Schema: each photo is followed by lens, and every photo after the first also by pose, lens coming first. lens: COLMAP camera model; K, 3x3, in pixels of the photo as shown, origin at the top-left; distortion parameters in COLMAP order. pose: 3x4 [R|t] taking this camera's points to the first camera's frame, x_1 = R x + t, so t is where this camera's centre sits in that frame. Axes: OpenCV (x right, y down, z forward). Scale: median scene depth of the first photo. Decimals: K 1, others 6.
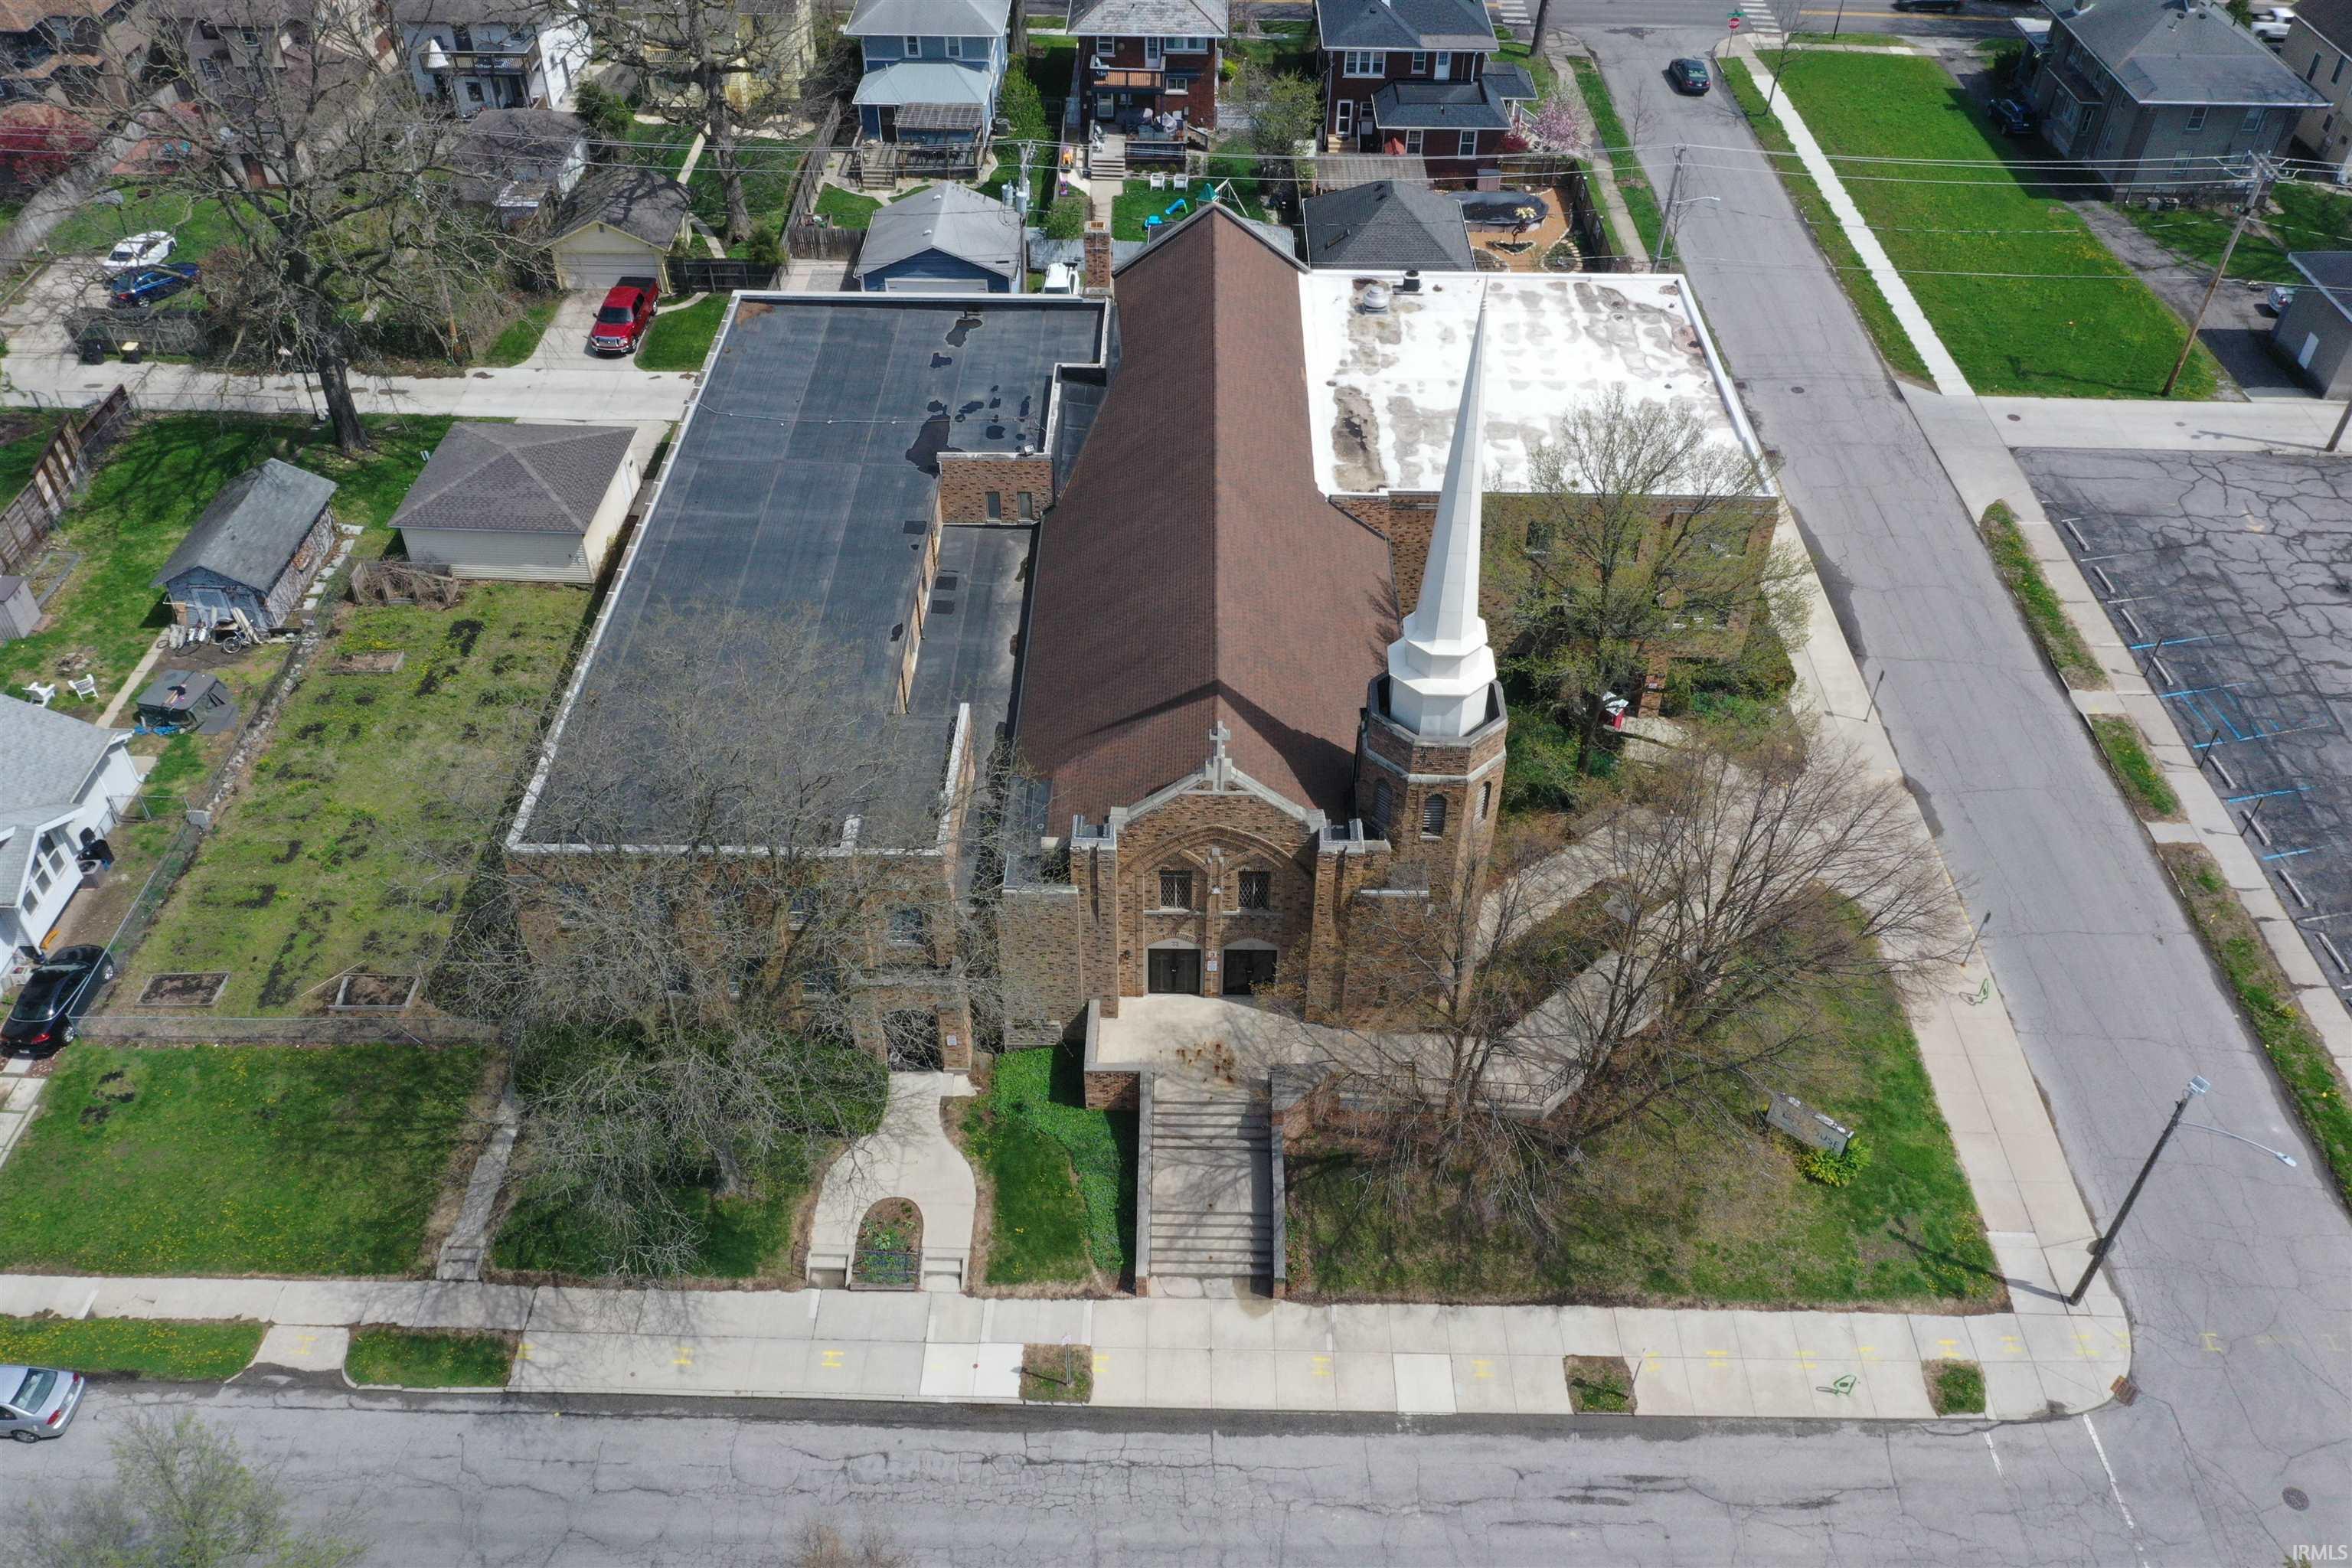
lens RADIAL K [[1847.4, 0, 1176.8], [0, 1847.4, 780.9], [0, 0, 1]] dist [-0.011162, 0.002779]
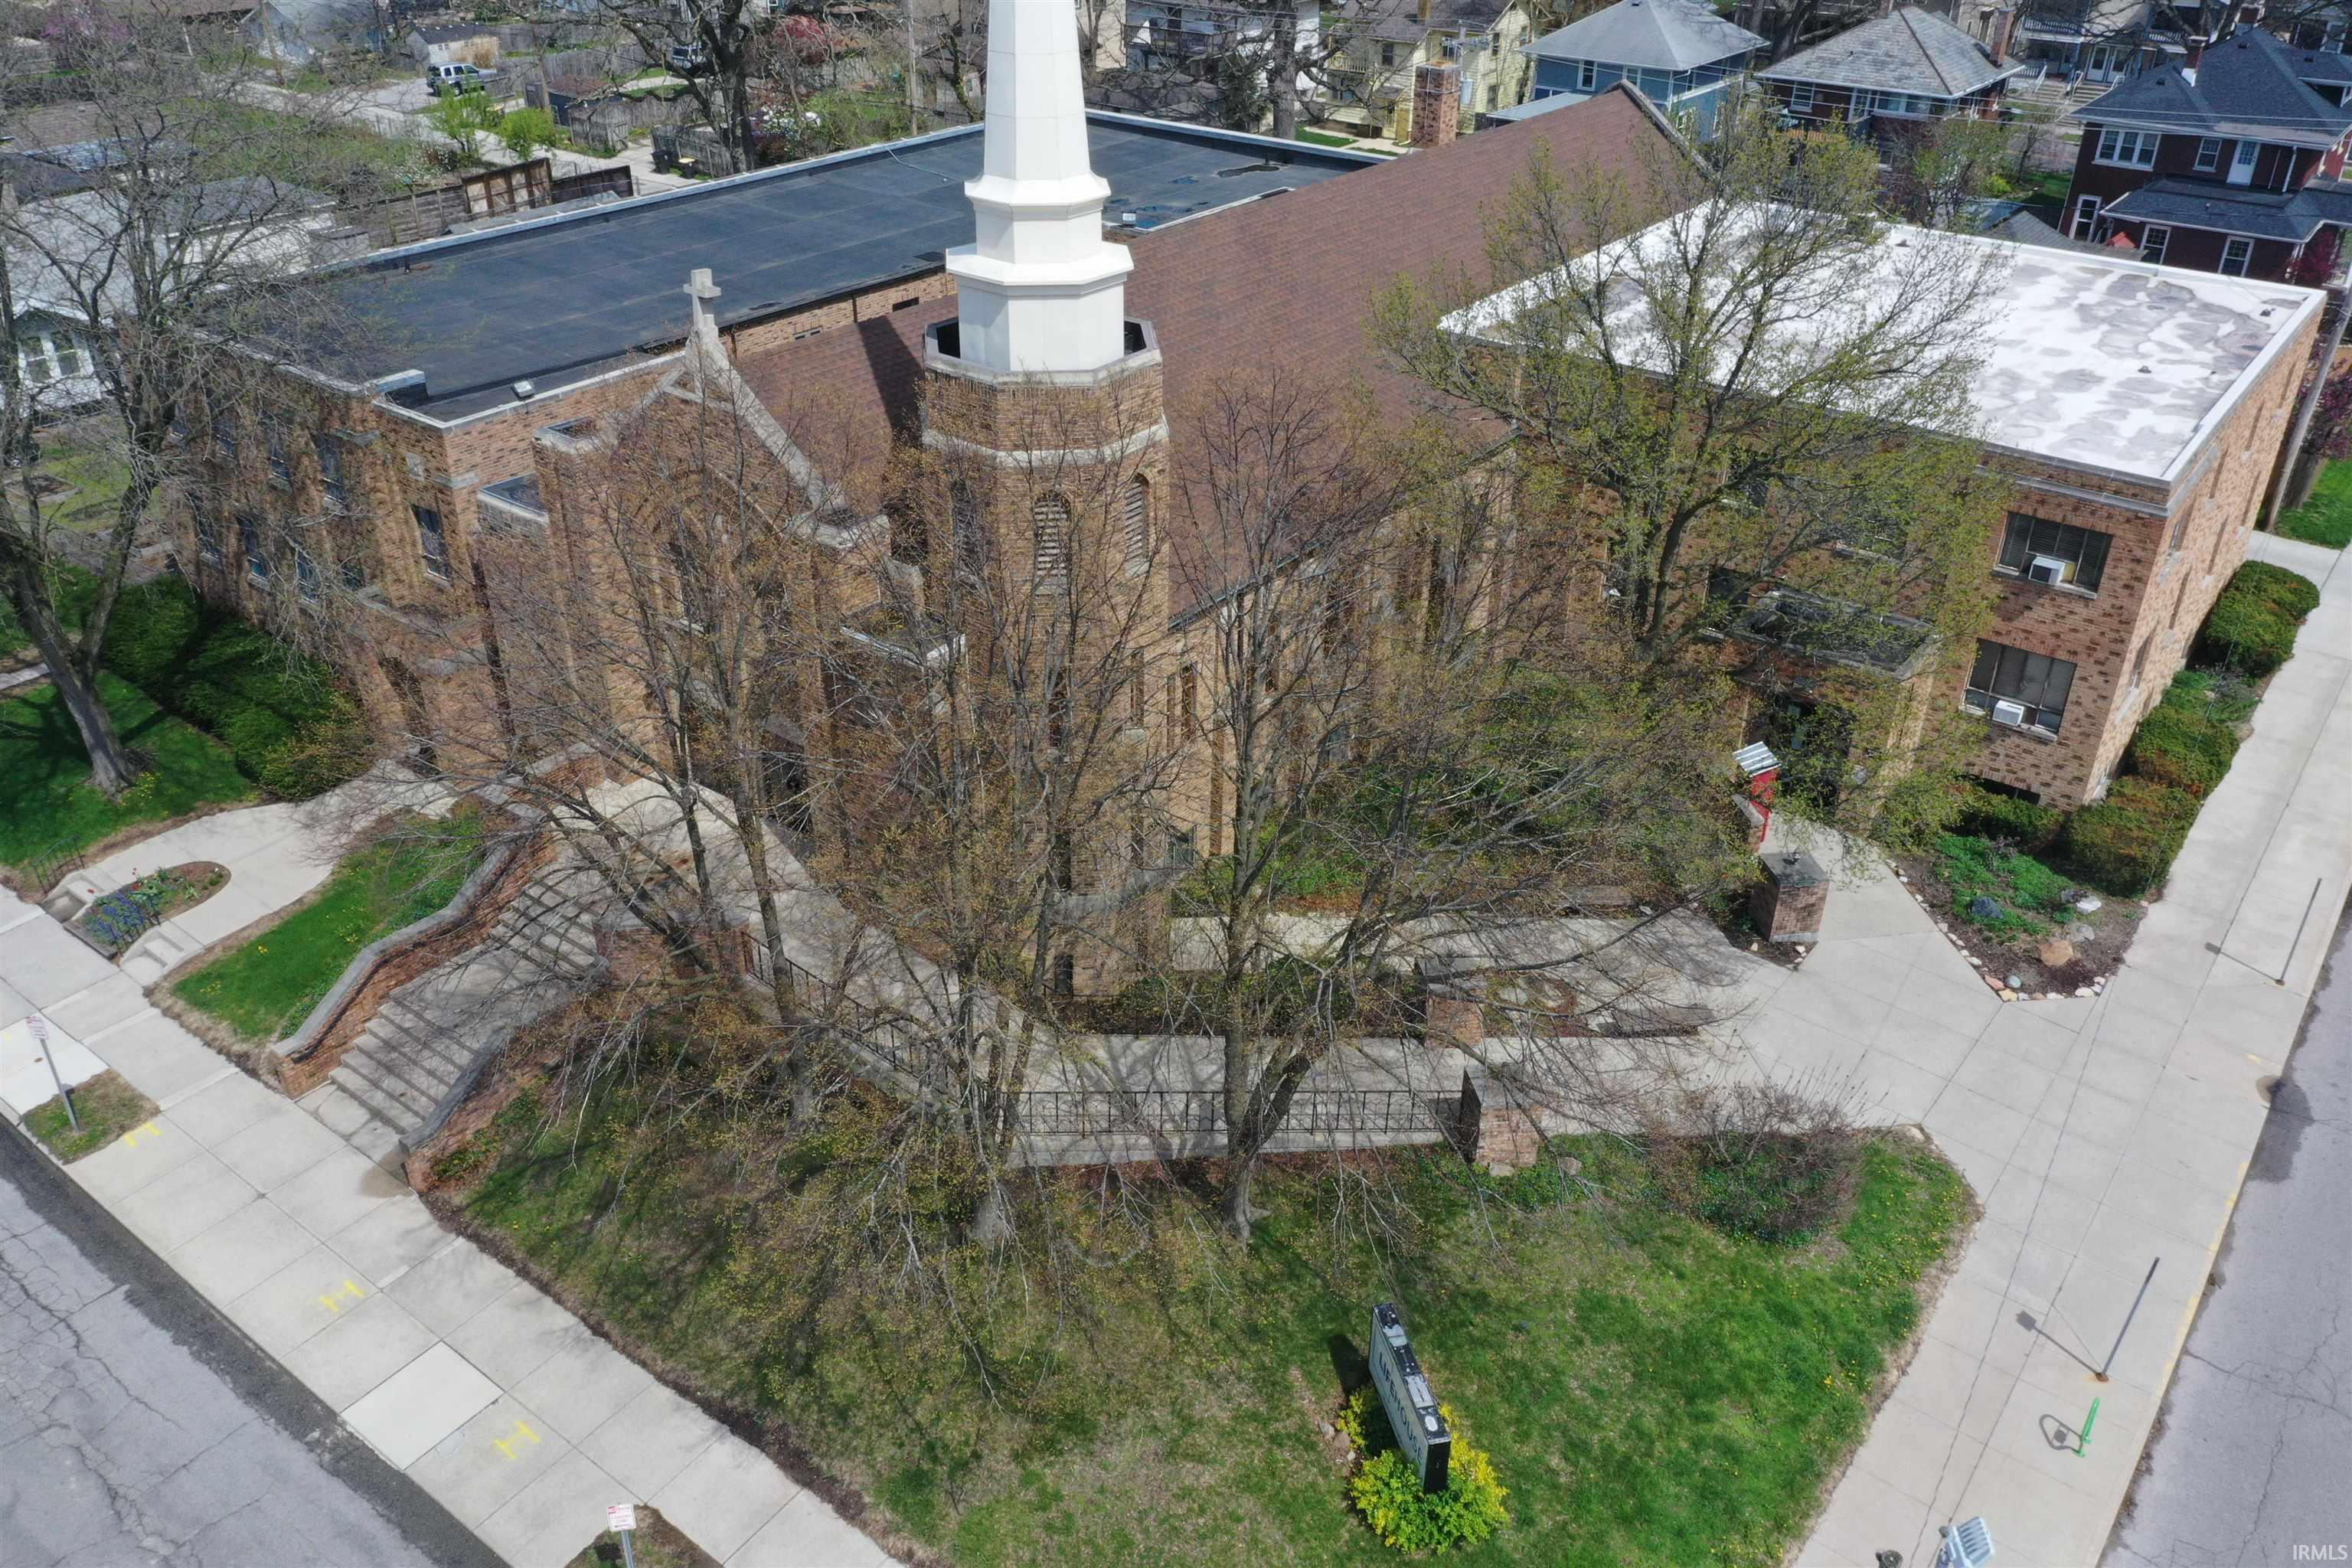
lens RADIAL K [[1847.4, 0, 1176.8], [0, 1847.4, 780.9], [0, 0, 1]] dist [-0.011162, 0.002779]
pose [[0.801826, 0.300889, -0.516276, 0.380863], [-0.399409, 0.912490, -0.088516, 0.085429], [0.444463, 0.277180, 0.851836, 0.420399]]
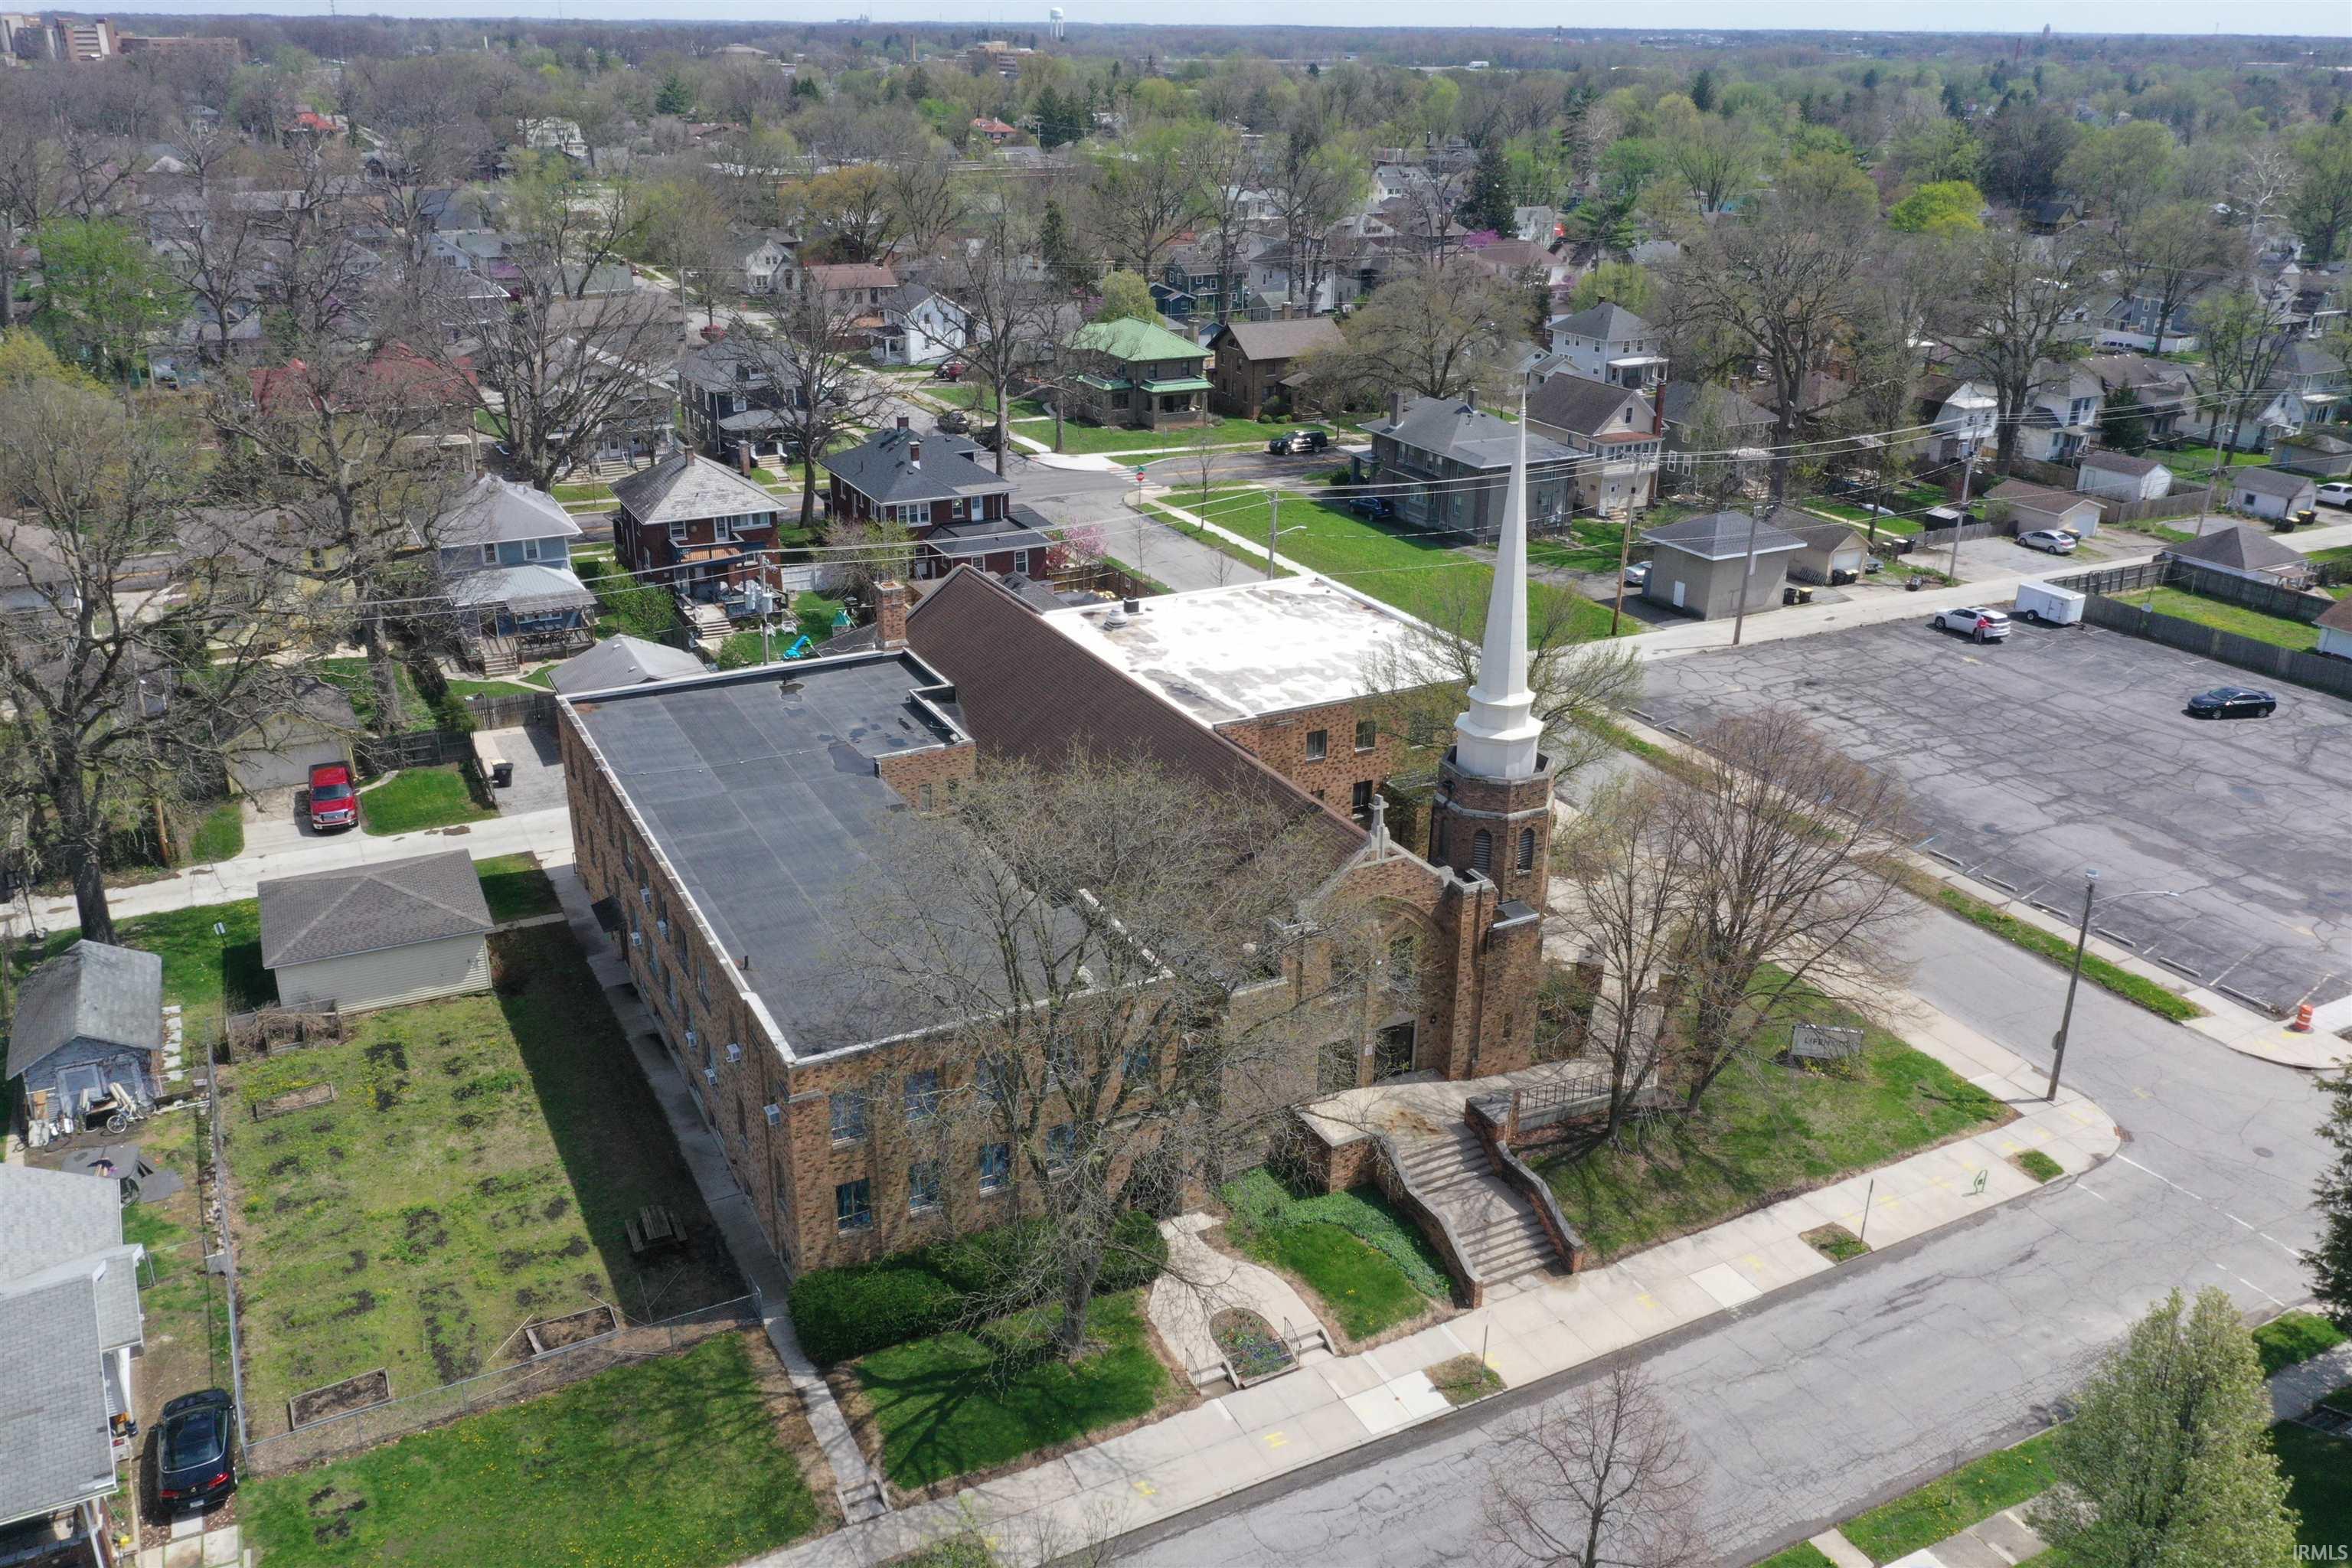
lens RADIAL K [[1847.4, 0, 1176.8], [0, 1847.4, 780.9], [0, 0, 1]] dist [-0.011162, 0.002779]
pose [[0.879080, -0.177649, 0.442333, -0.441967], [0.312003, 0.916001, -0.252183, 0.158015], [-0.360377, 0.359698, 0.860666, 0.014429]]
